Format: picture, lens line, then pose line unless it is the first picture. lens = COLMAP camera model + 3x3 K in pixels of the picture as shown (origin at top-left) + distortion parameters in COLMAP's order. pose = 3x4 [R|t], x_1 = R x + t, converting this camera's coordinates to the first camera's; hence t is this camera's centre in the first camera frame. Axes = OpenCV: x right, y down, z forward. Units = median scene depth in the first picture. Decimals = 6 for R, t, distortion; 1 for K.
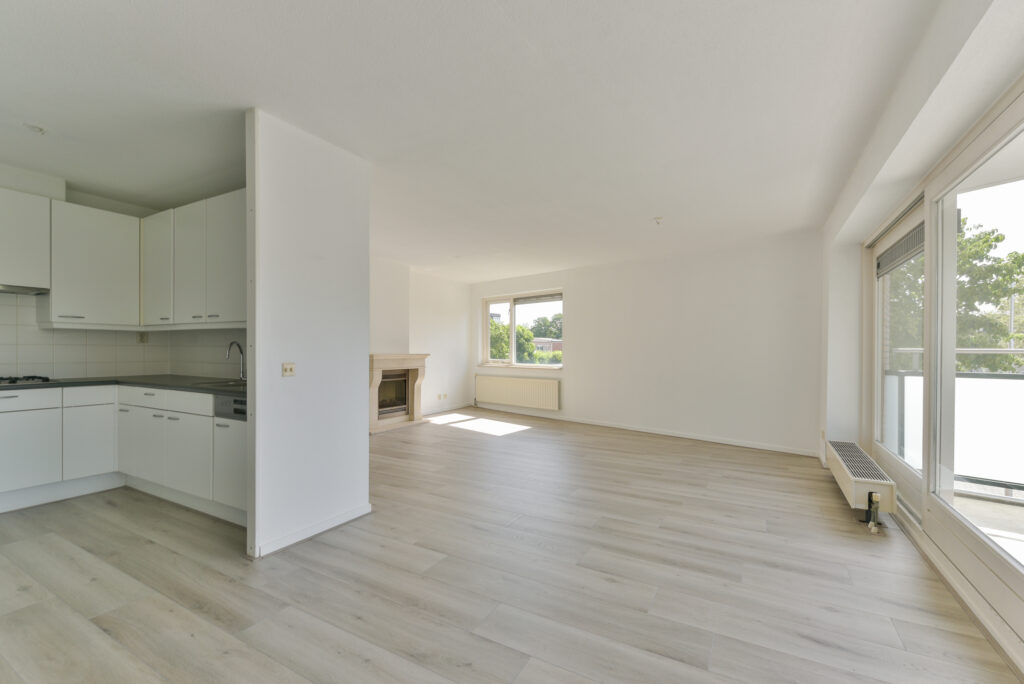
lens RADIAL K [[436.8, 0, 512.0], [0, 436.8, 342.0], [0, 0, 1]] dist [-0.000263, -0.000079]
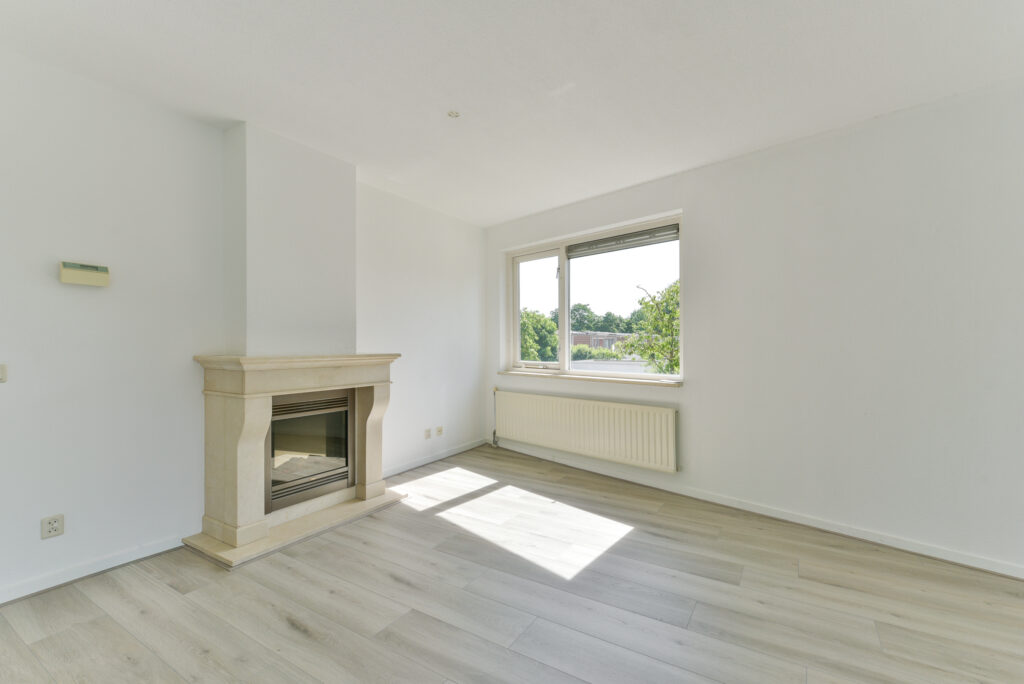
lens RADIAL K [[457.7, 0, 509.5], [0, 457.7, 345.3], [0, 0, 1]] dist [-0.000219, -0.000004]
pose [[0.999366, -0.005789, -0.035134, -0.050116], [0.006546, 0.999748, 0.021455, 0.007595], [0.035001, -0.021671, 0.999152, 0.475305]]
